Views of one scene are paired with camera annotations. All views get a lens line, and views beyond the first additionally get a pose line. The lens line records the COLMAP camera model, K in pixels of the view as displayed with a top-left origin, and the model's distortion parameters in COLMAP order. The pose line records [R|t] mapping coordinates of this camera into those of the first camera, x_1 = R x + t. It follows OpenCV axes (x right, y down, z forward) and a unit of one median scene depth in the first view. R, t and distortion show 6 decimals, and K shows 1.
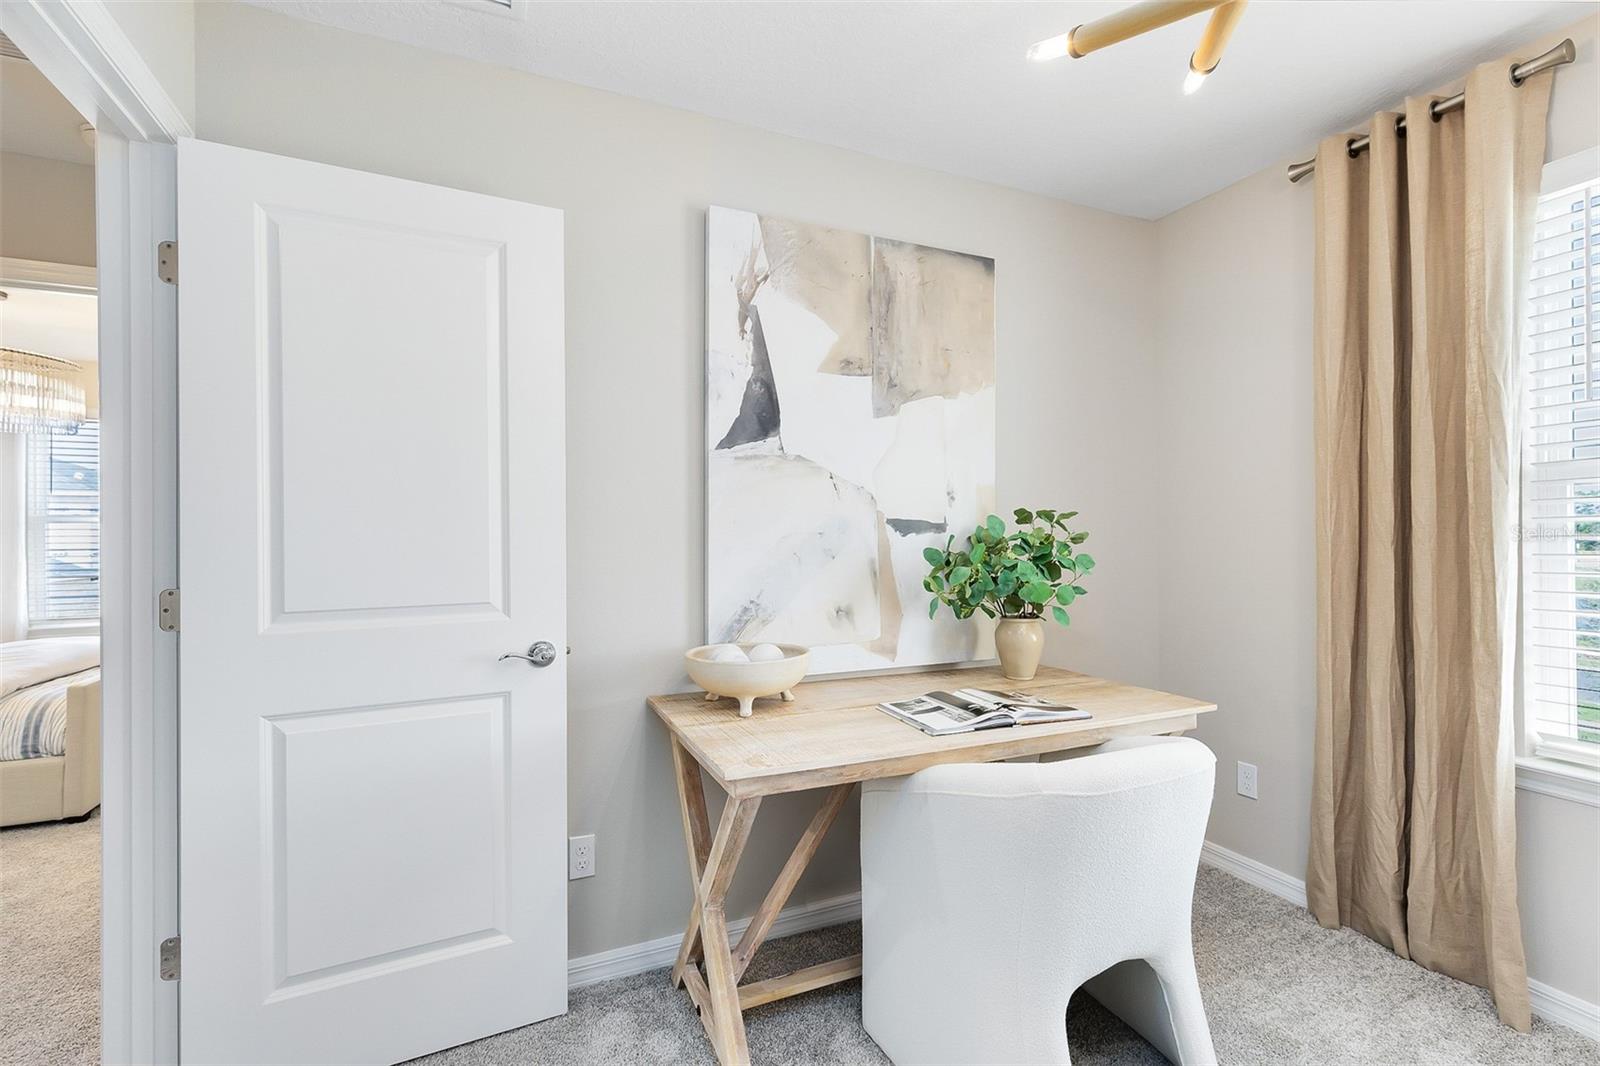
lens RADIAL K [[726.7, 0, 805.1], [0, 726.7, 532.9], [0, 0, 1]] dist [0.003444, -0.000067]
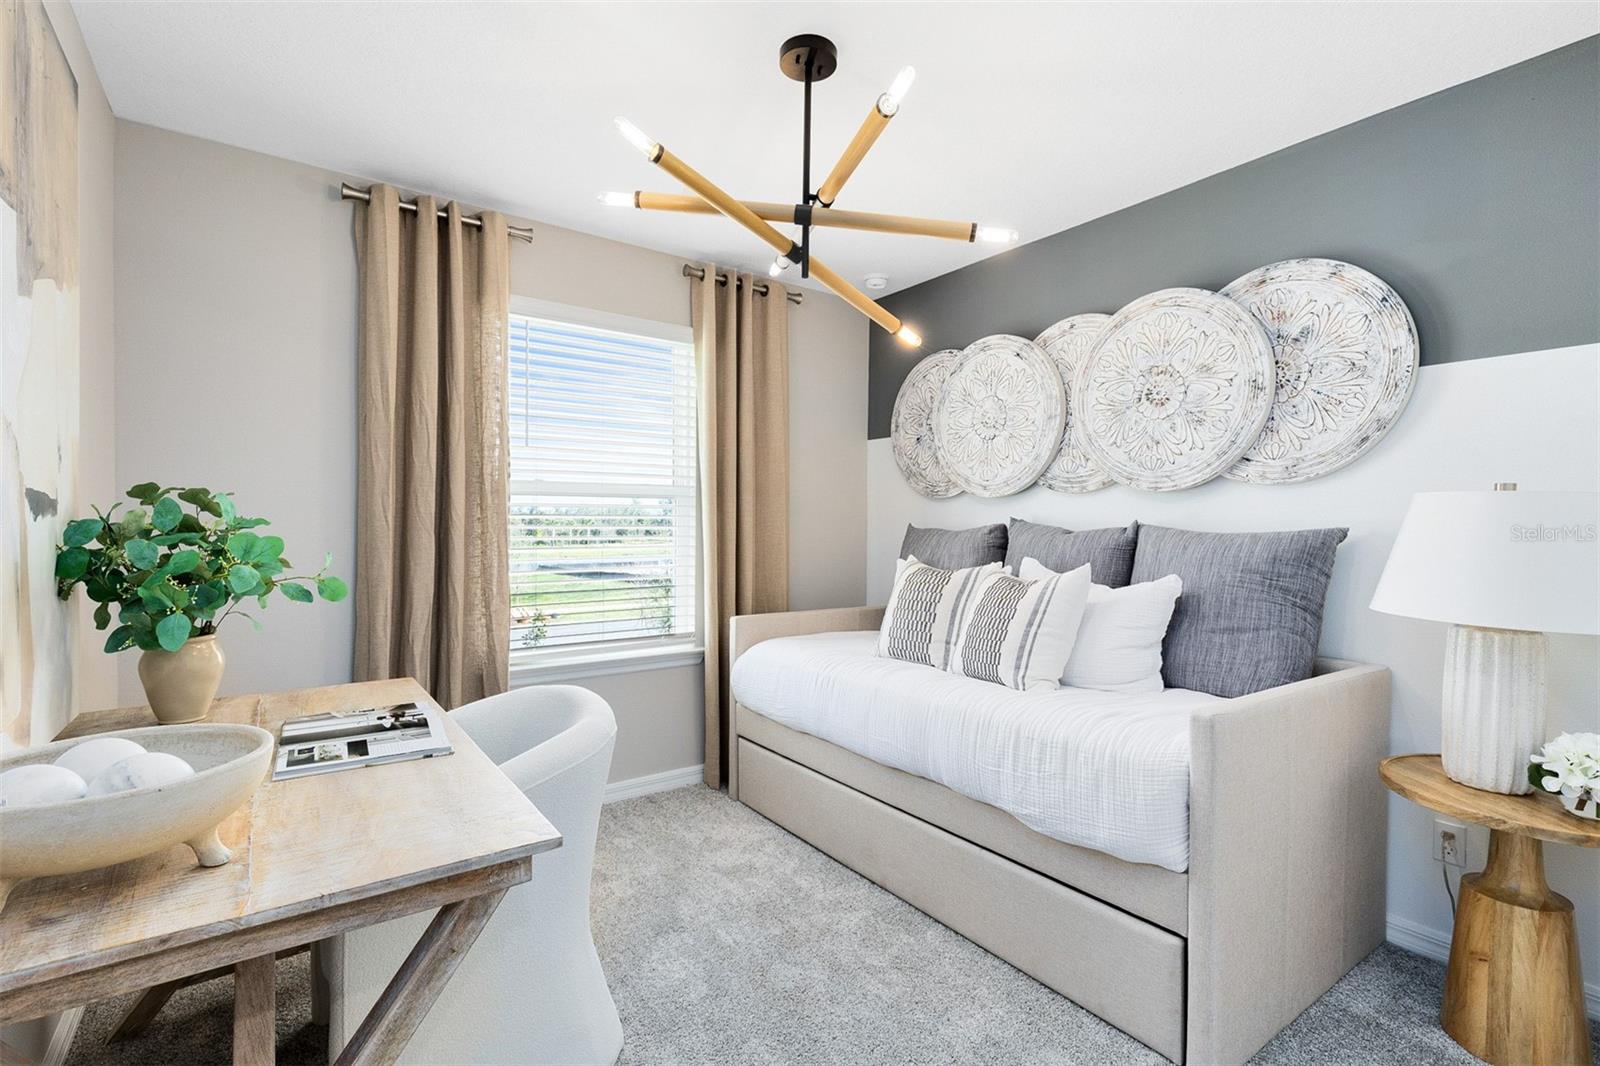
lens RADIAL K [[726.7, 0, 805.1], [0, 726.7, 532.9], [0, 0, 1]] dist [0.003444, -0.000067]
pose [[-0.207247, -0.007299, 0.978261, -0.726432], [-0.004545, 0.999969, 0.006498, 0.008534], [-0.978278, -0.003099, -0.207274, 0.737355]]
